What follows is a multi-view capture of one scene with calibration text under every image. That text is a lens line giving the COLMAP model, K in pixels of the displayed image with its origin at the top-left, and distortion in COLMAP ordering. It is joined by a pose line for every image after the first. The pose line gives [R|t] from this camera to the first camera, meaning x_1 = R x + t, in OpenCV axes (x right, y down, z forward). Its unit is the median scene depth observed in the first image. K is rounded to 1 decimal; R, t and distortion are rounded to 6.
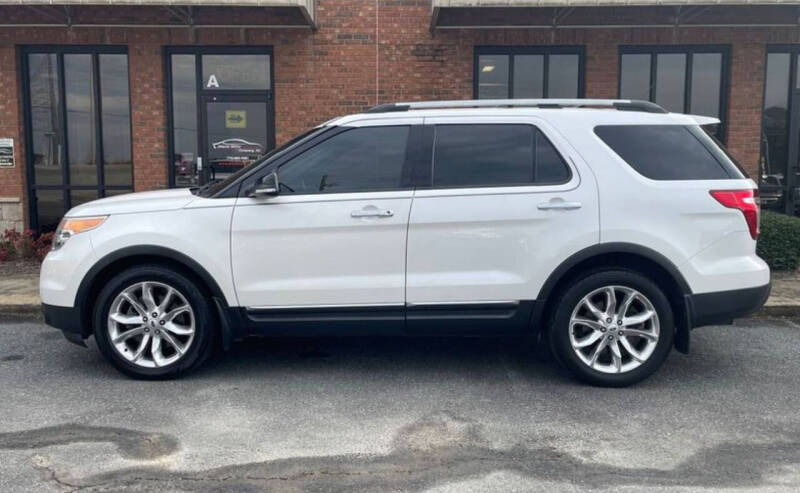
lens RADIAL K [[719.7, 0, 393.4], [0, 719.7, 253.3], [0, 0, 1]] dist [0.063910, -0.061432]
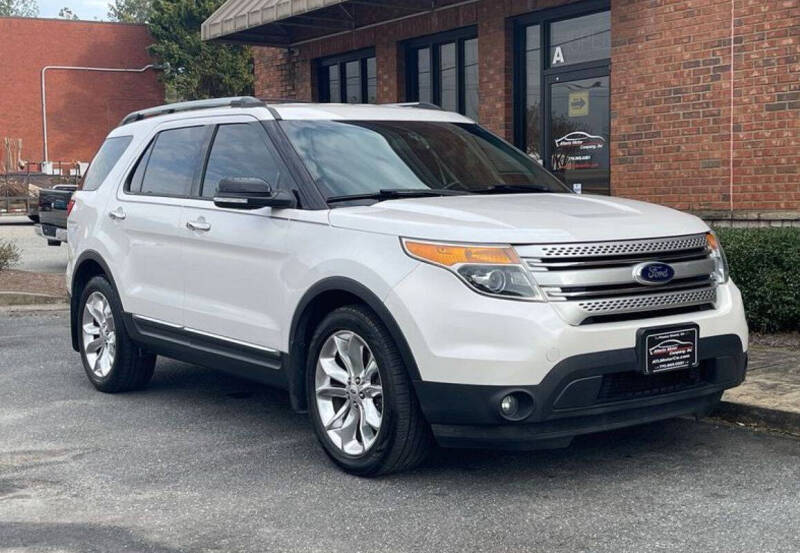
lens RADIAL K [[1147.5, 0, 406.9], [0, 1147.5, 275.2], [0, 0, 1]] dist [0.067259, 0.000000]
pose [[0.595723, 0.038710, -0.802256, 1.164023], [-0.060843, 0.998143, 0.002983, -0.017412], [0.800882, 0.047035, 0.596972, 0.367663]]
